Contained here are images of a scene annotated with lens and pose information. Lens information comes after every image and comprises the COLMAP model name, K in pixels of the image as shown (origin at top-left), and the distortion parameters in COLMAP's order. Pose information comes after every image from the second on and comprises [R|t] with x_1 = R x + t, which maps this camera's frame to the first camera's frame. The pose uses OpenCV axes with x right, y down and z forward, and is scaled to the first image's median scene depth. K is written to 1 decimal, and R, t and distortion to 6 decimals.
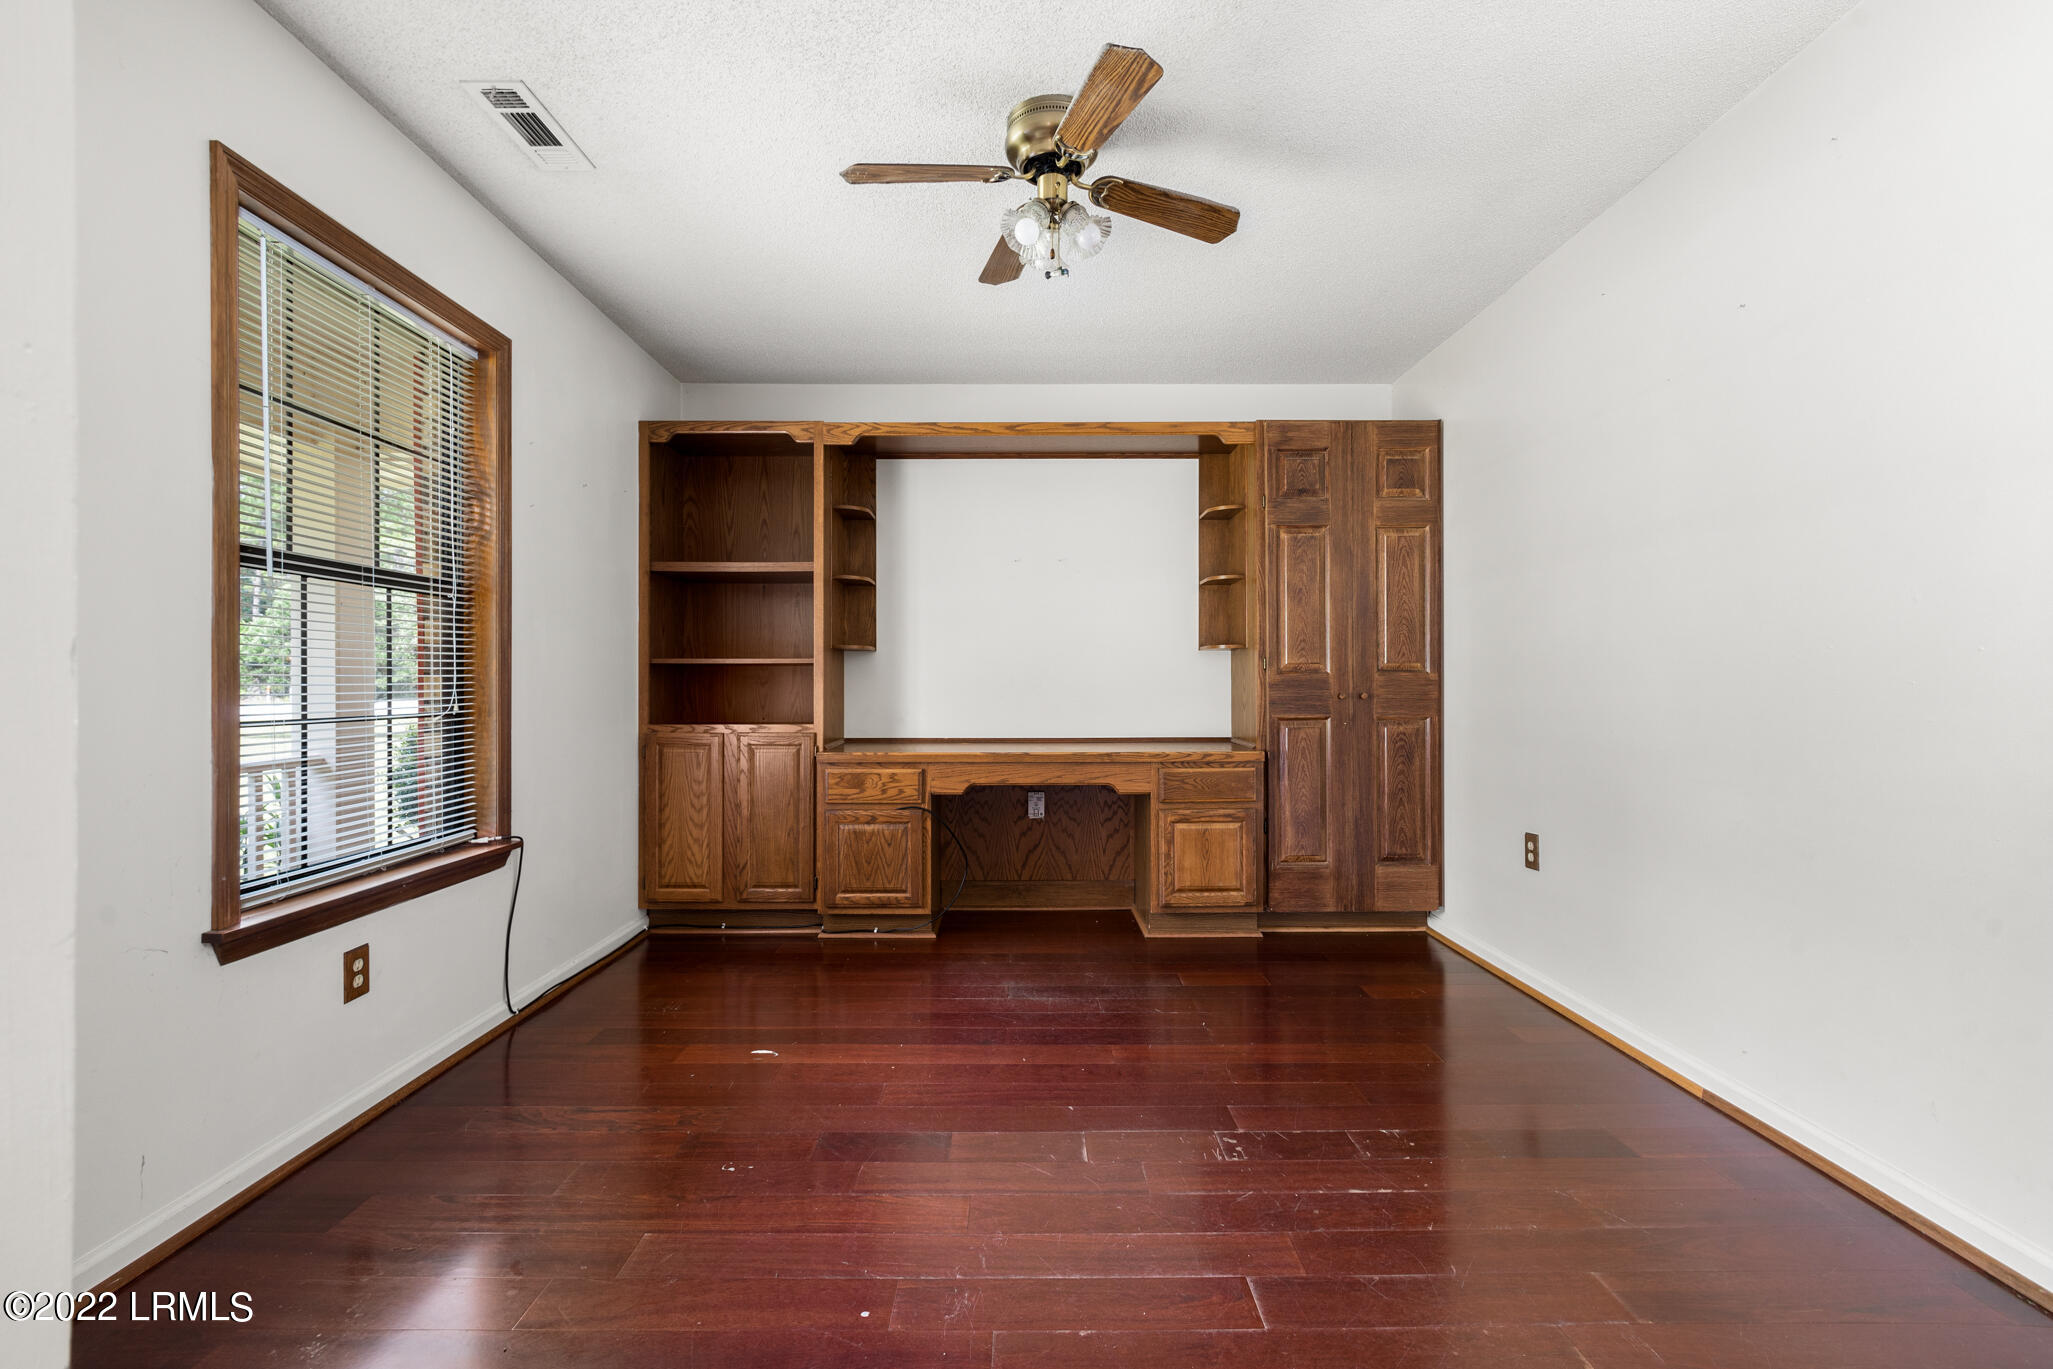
lens RADIAL K [[862.0, 0, 1017.6], [0, 862.0, 684.0], [0, 0, 1]] dist [-0.017352, 0.004200]
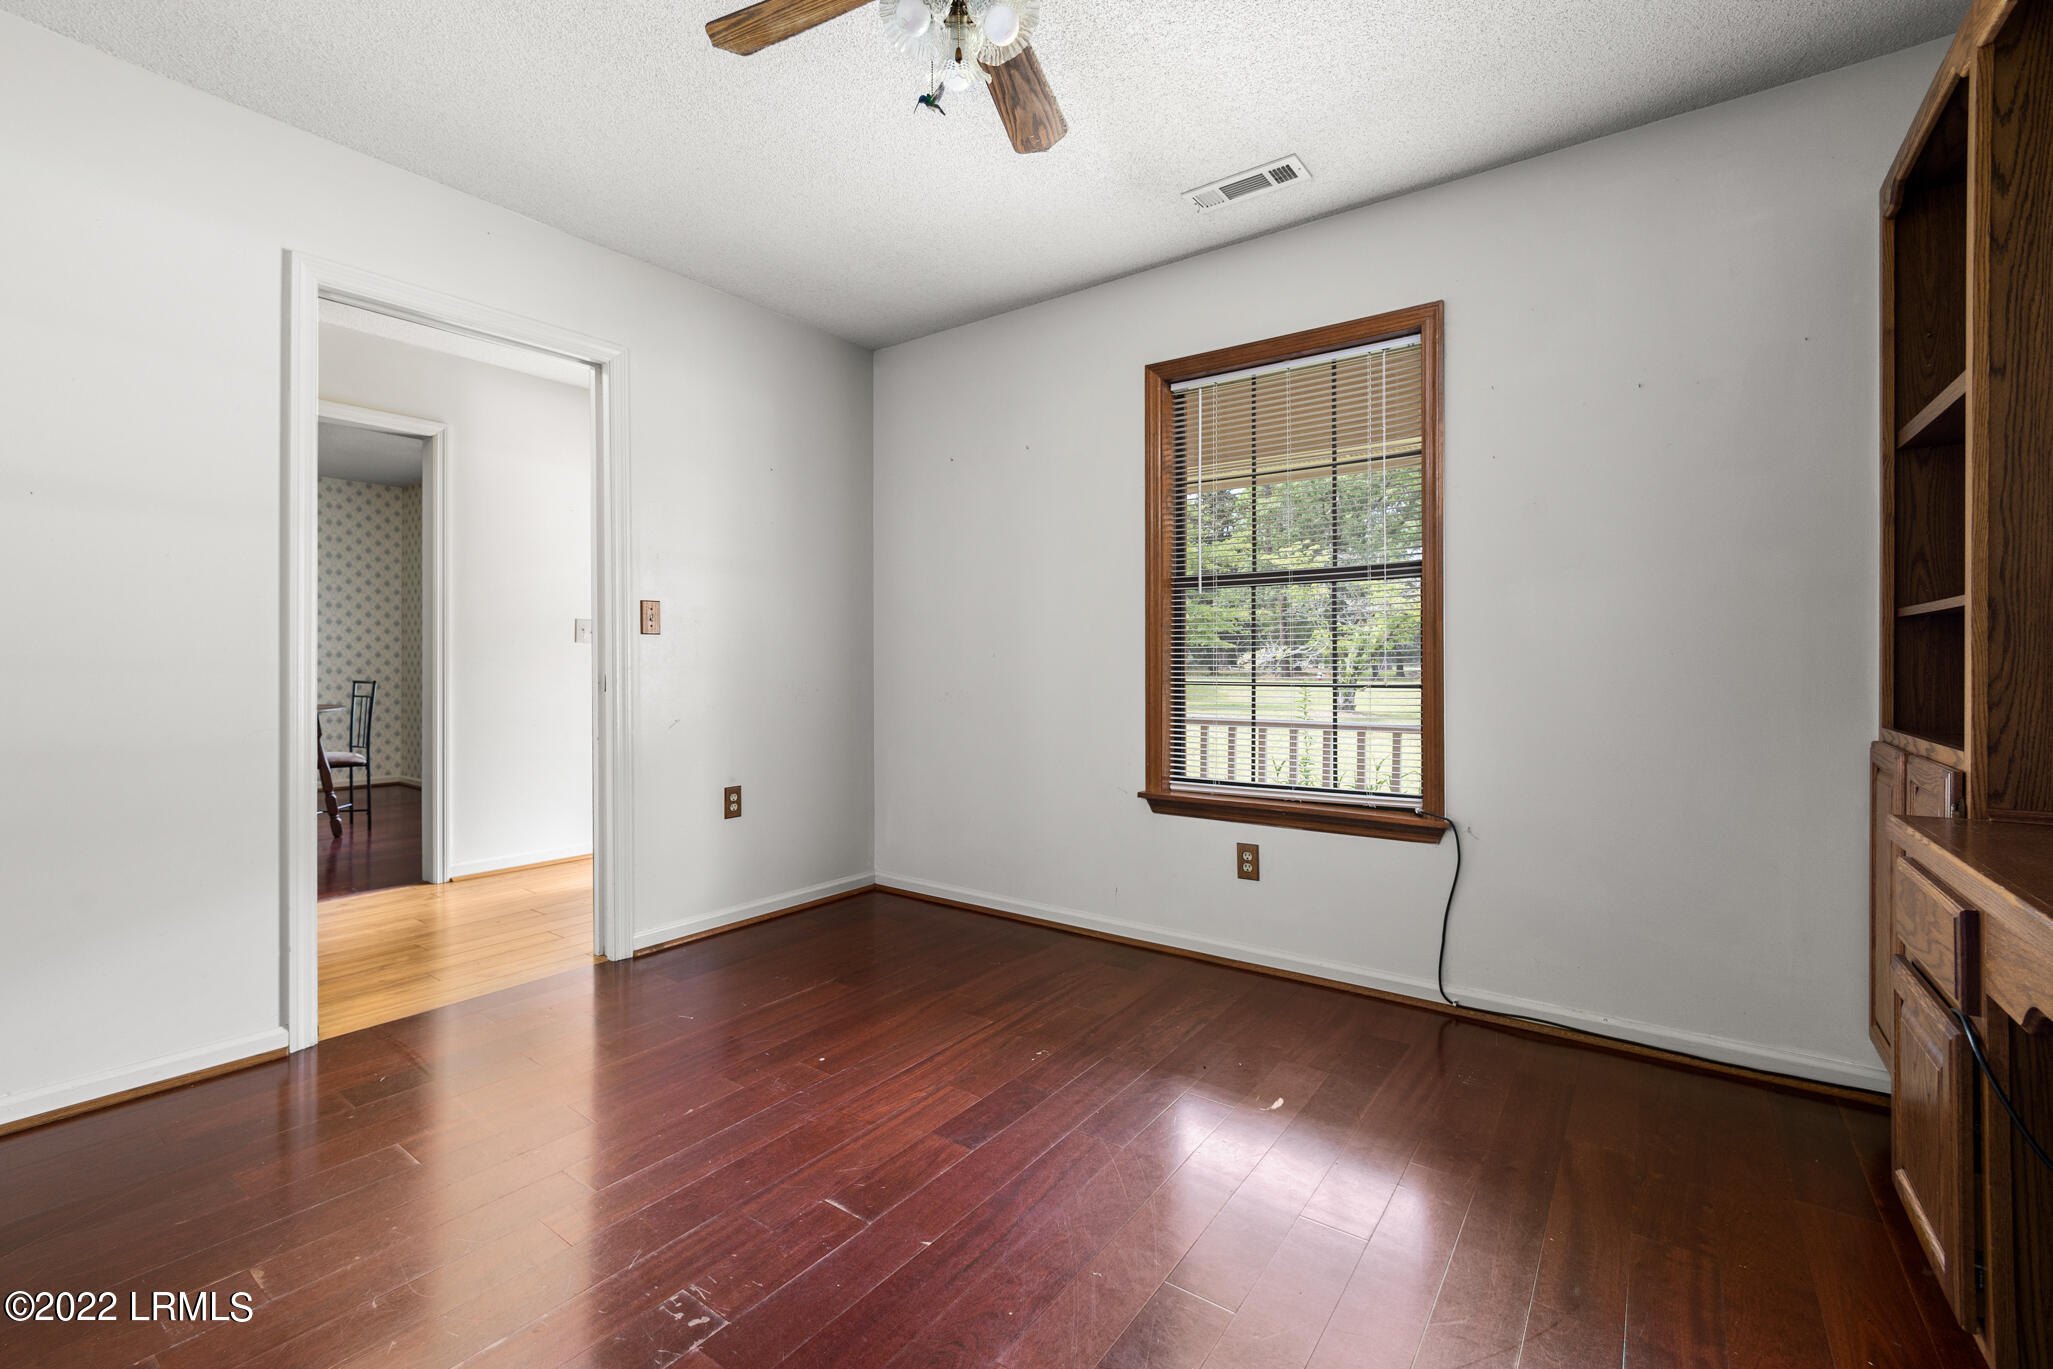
lens RADIAL K [[862.0, 0, 1017.6], [0, 862.0, 684.0], [0, 0, 1]] dist [-0.017352, 0.004200]
pose [[-0.578832, 0.023536, -0.815107, 0.642477], [0.006721, 0.999687, 0.024093, 0.004374], [0.815419, 0.008468, -0.578809, 1.591366]]
